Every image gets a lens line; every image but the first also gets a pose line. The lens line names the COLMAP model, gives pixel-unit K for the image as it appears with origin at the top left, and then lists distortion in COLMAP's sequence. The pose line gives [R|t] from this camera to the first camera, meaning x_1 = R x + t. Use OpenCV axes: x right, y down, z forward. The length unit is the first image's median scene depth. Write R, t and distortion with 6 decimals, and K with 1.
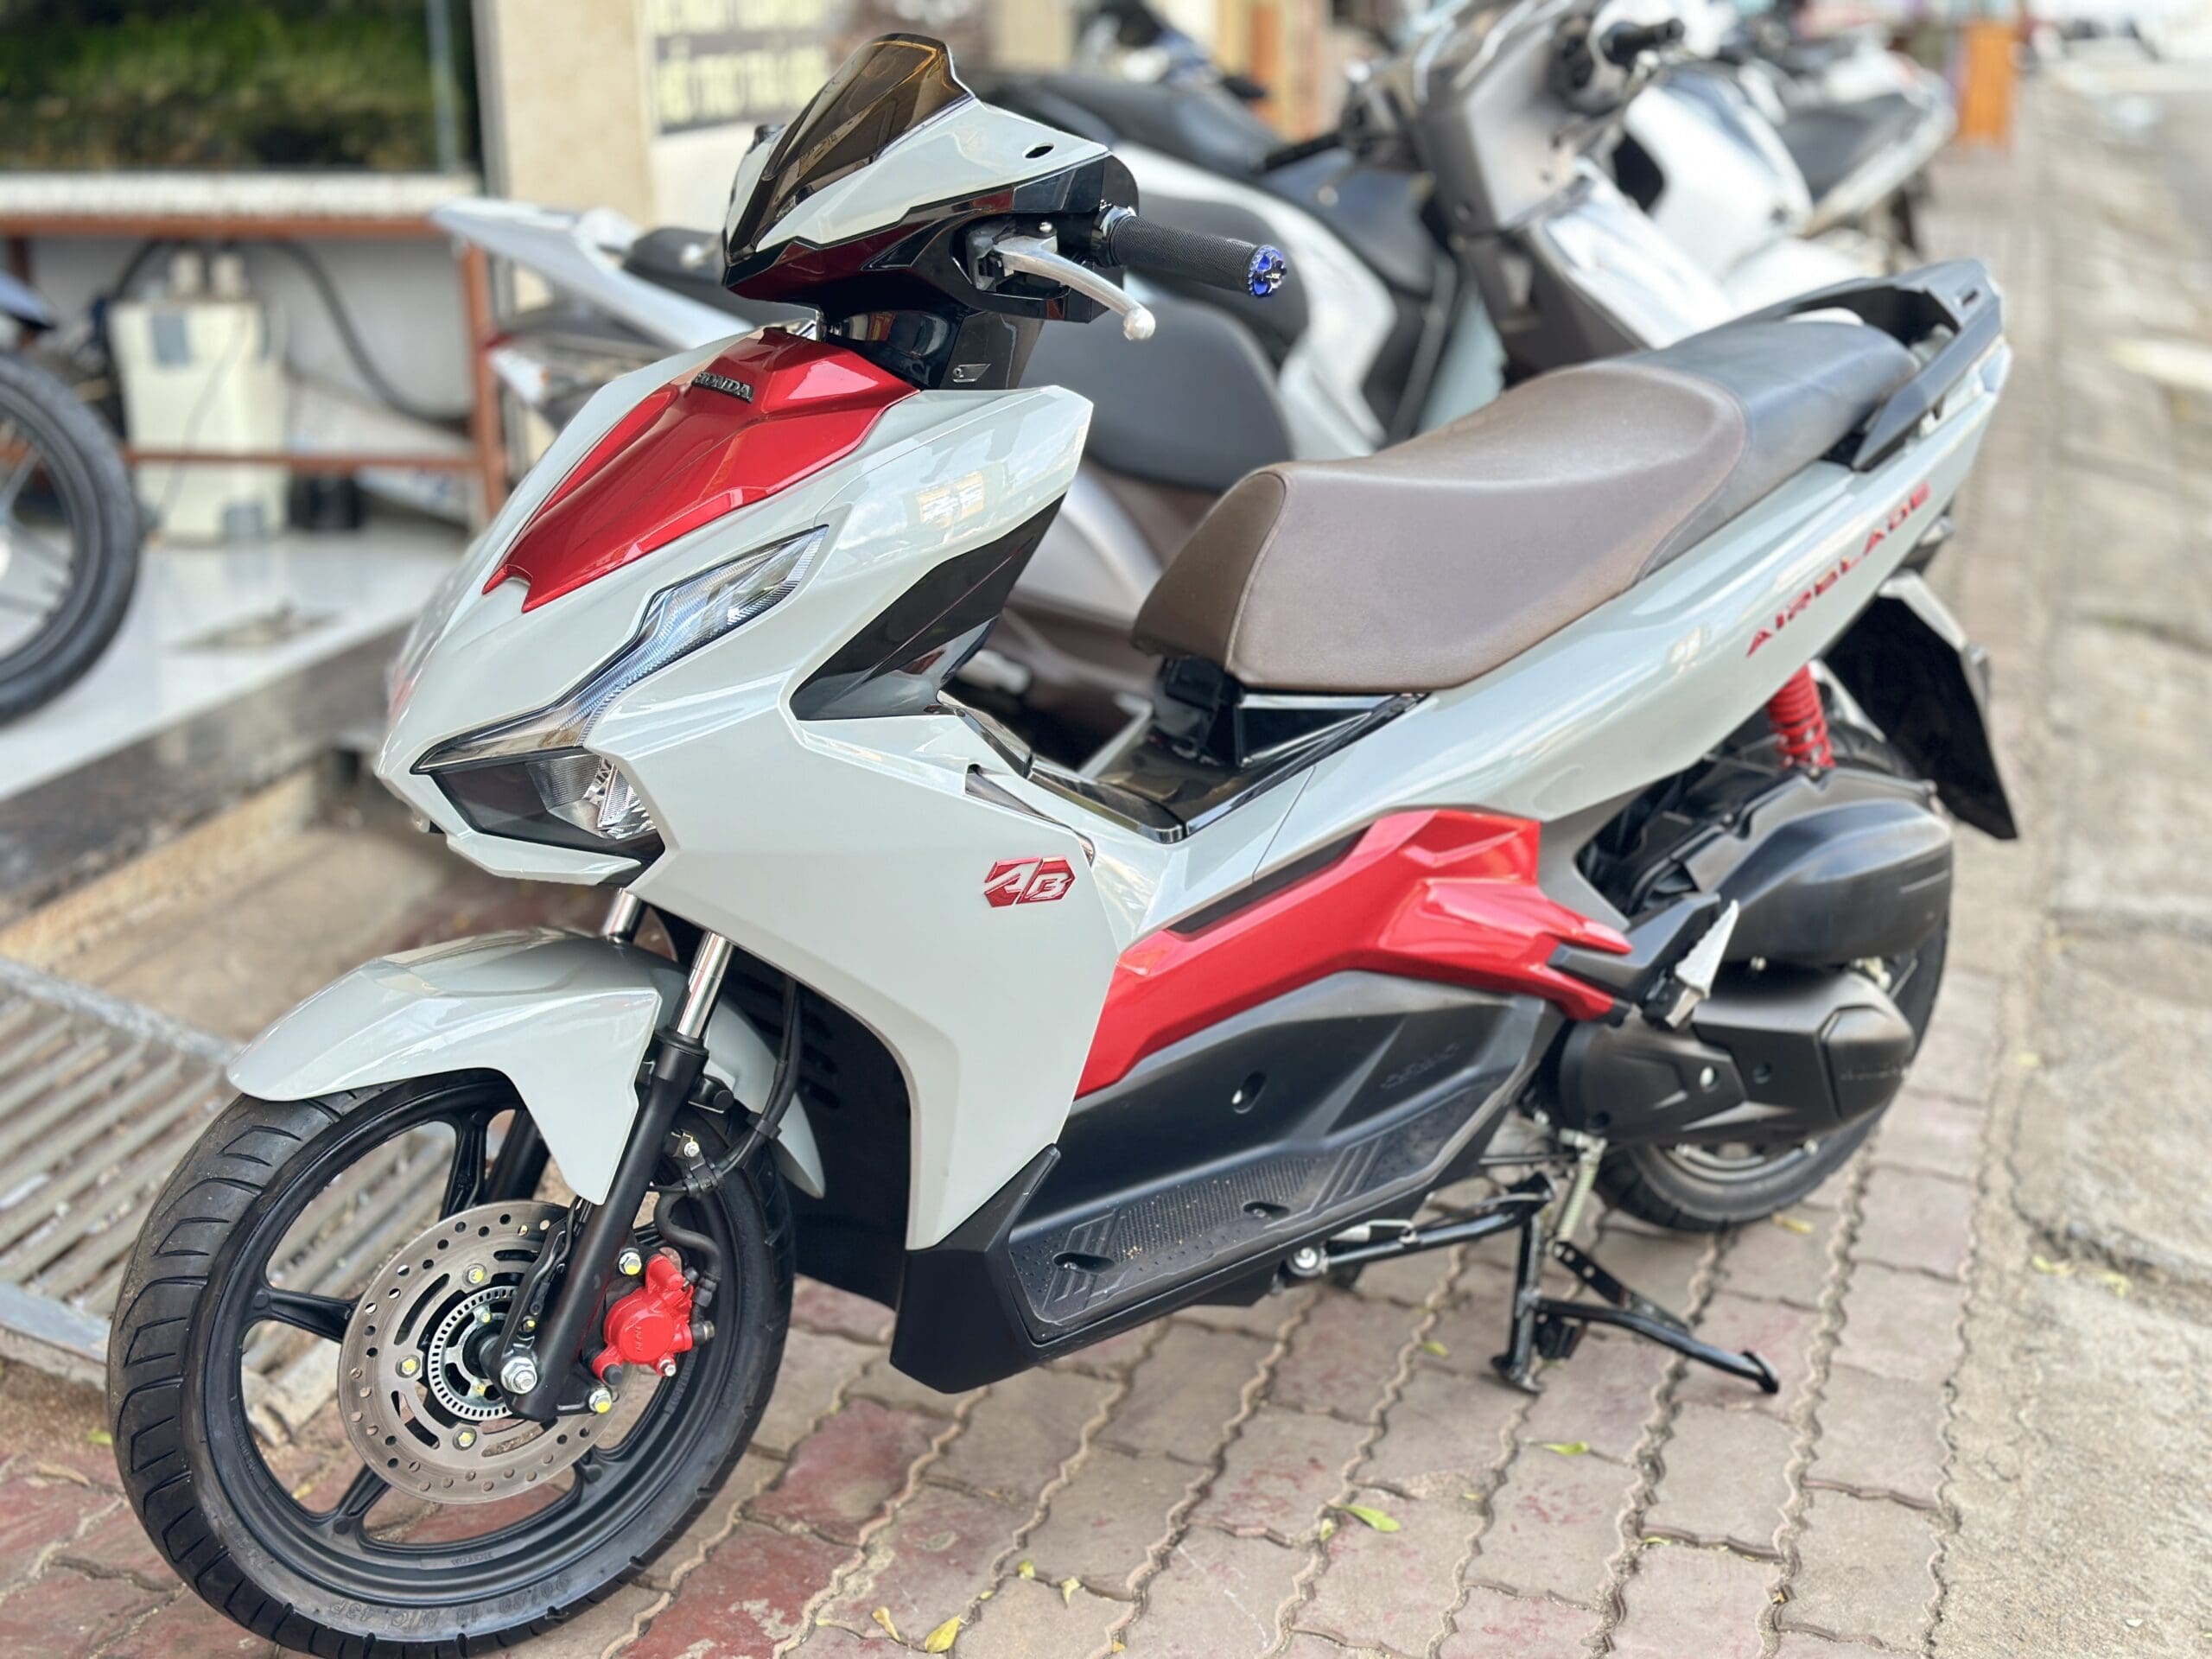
lens RADIAL K [[3098.2, 0, 1098.8], [0, 3098.2, 835.5], [0, 0, 1]] dist [0.125007, 0.000000]
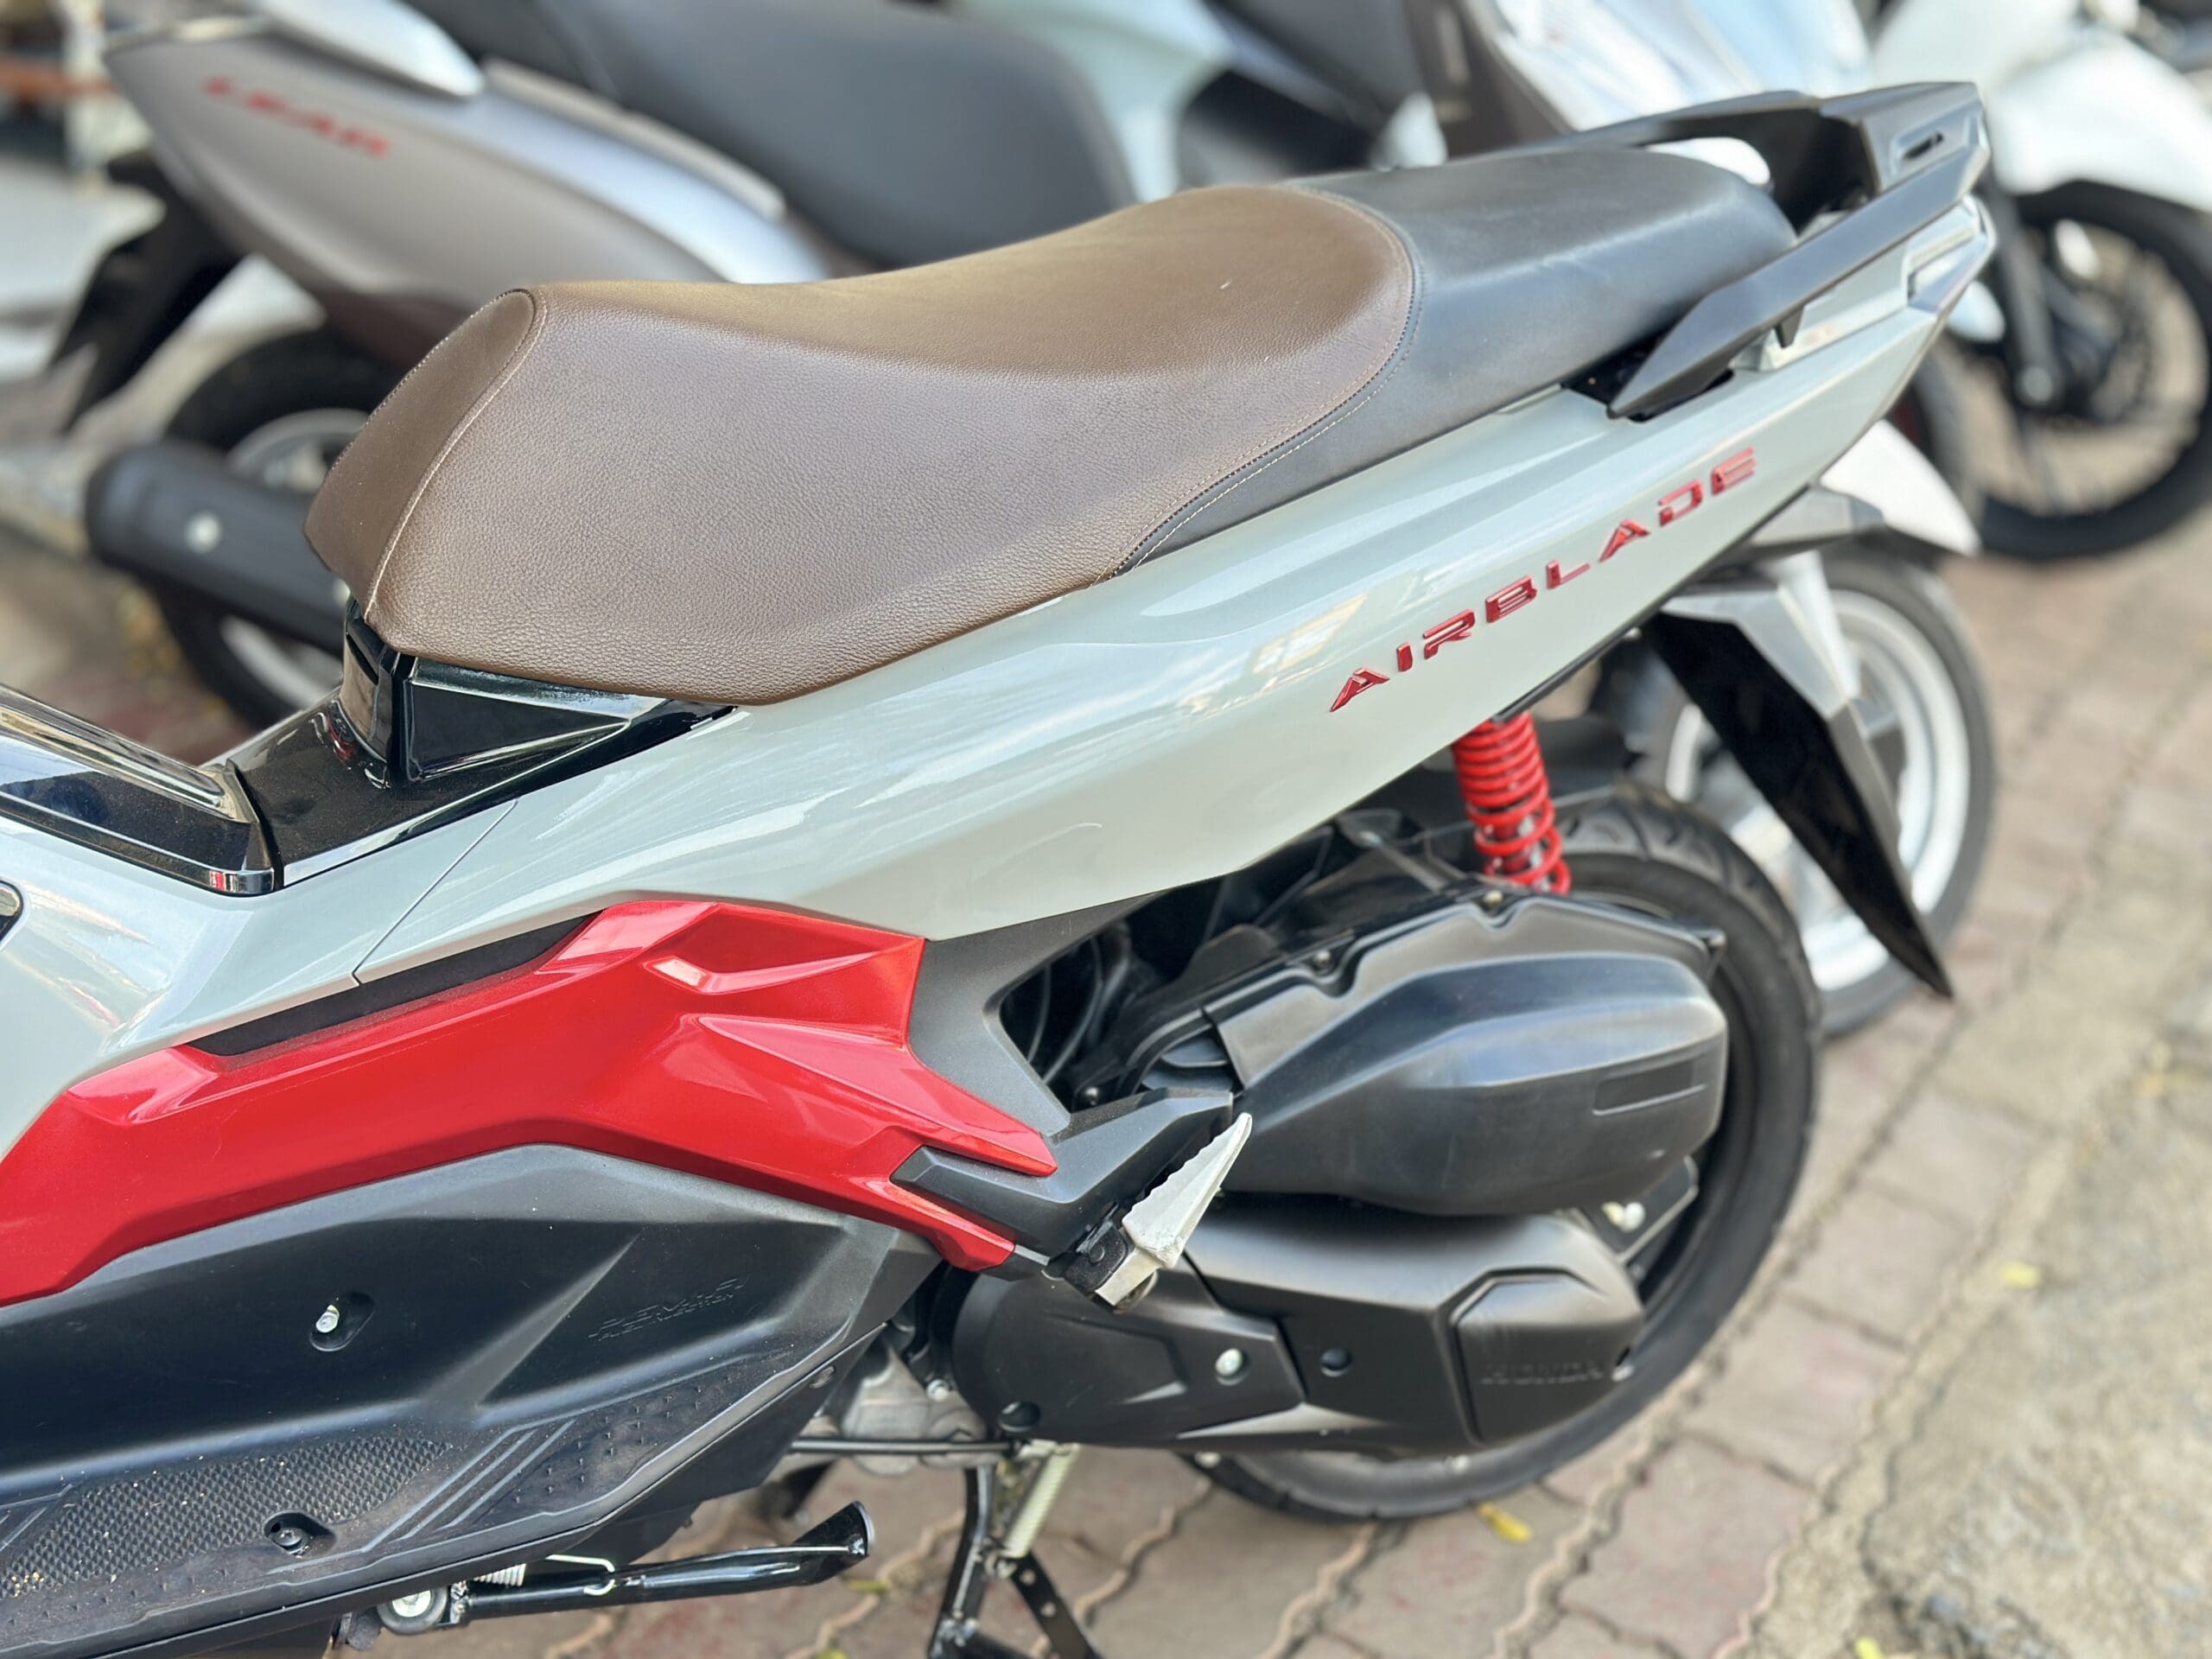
lens RADIAL K [[3098.2, 0, 1117.8], [0, 3098.2, 826.3], [0, 0, 1]] dist [0.125007, 0.000000]
pose [[0.979230, 0.150689, -0.135651, 0.256936], [-0.139360, 0.986188, 0.089510, -0.084519], [0.147266, -0.068747, 0.986705, 0.421977]]
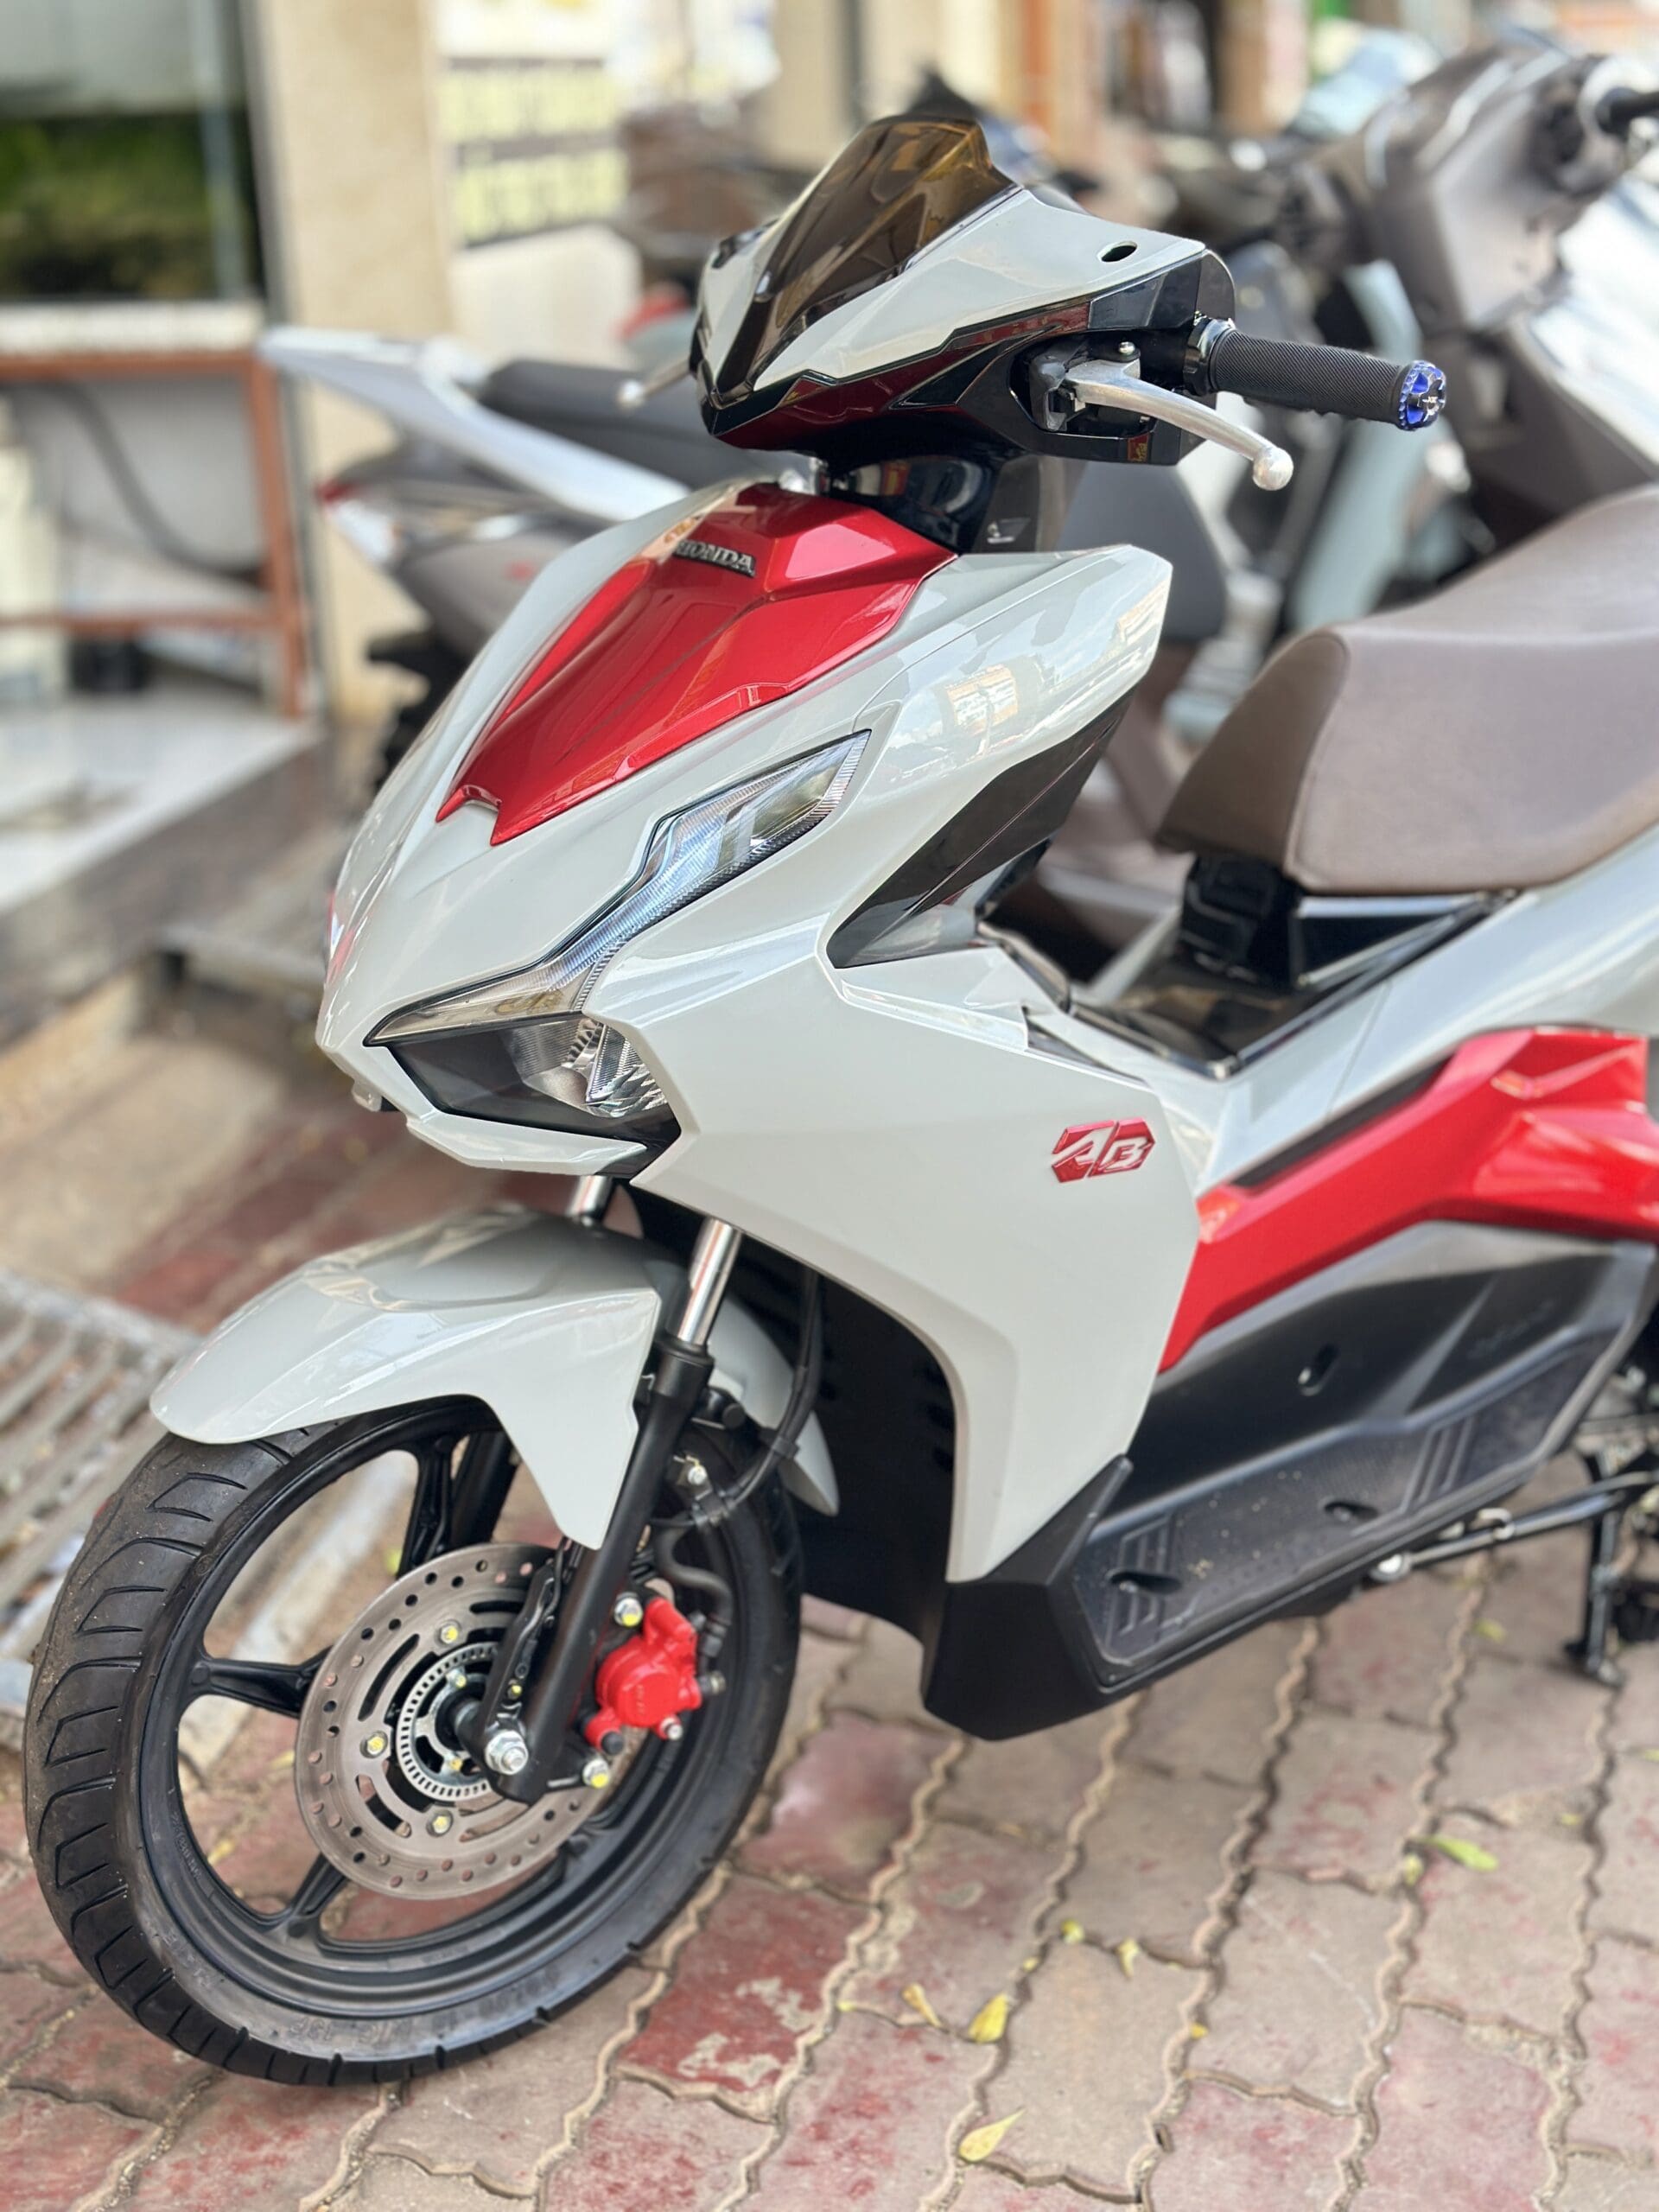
lens RADIAL K [[3098.2, 0, 828.8], [0, 3098.2, 1099.8], [0, 0, 1]] dist [0.125007, 0.000000]
pose [[0.999607, -0.028027, -0.000427, -0.081595], [0.028016, 0.998503, 0.046971, -0.033865], [-0.000890, -0.046965, 0.998896, 0.149559]]
